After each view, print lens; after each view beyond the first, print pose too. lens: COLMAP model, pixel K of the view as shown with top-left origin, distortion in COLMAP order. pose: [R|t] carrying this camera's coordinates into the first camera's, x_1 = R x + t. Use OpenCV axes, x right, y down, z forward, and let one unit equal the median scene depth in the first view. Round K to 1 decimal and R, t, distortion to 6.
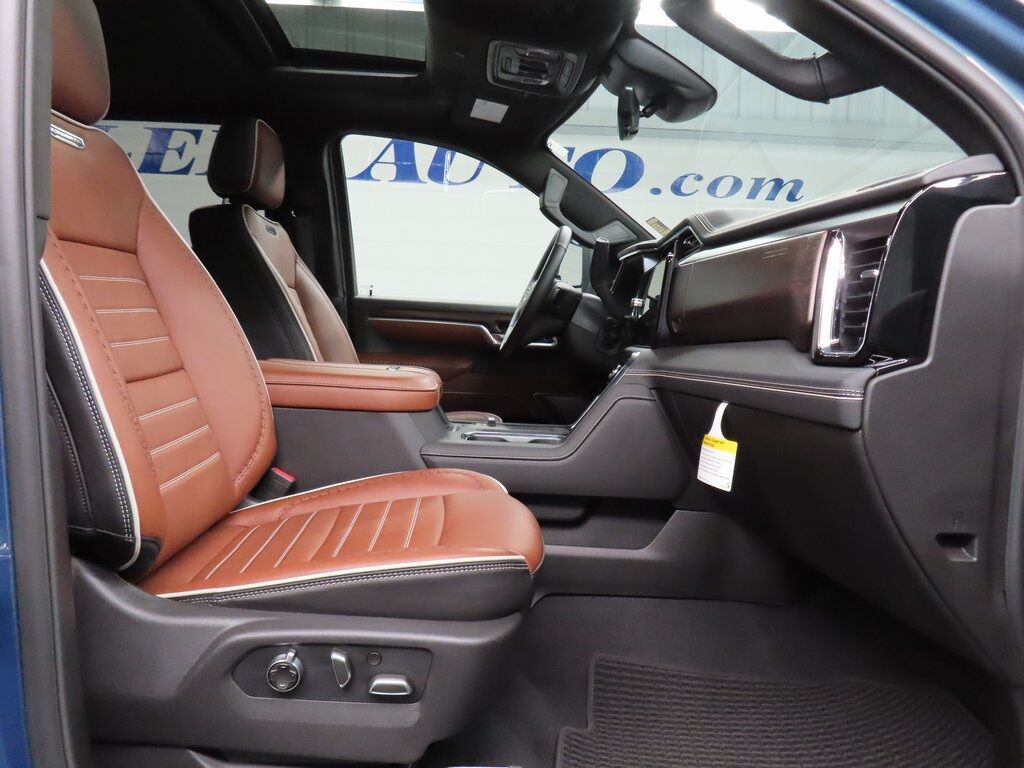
lens RADIAL K [[730.2, 0, 513.1], [0, 730.2, 384.3], [0, 0, 1]] dist [-0.008708, 0.000364]
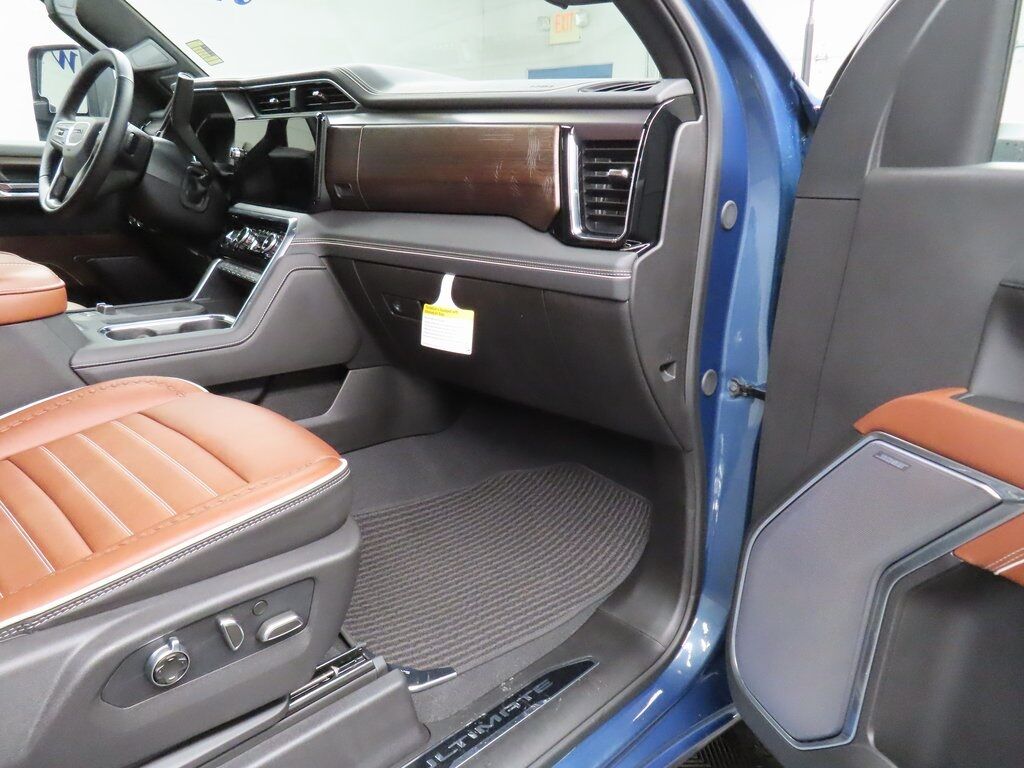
lens RADIAL K [[730.2, 0, 513.3], [0, 730.2, 383.0], [0, 0, 1]] dist [-0.008708, 0.000364]
pose [[0.736792, -0.213057, 0.641673, -0.434893], [0.045984, 0.962646, 0.266831, -0.122682], [-0.674554, -0.167092, 0.719067, 0.135129]]
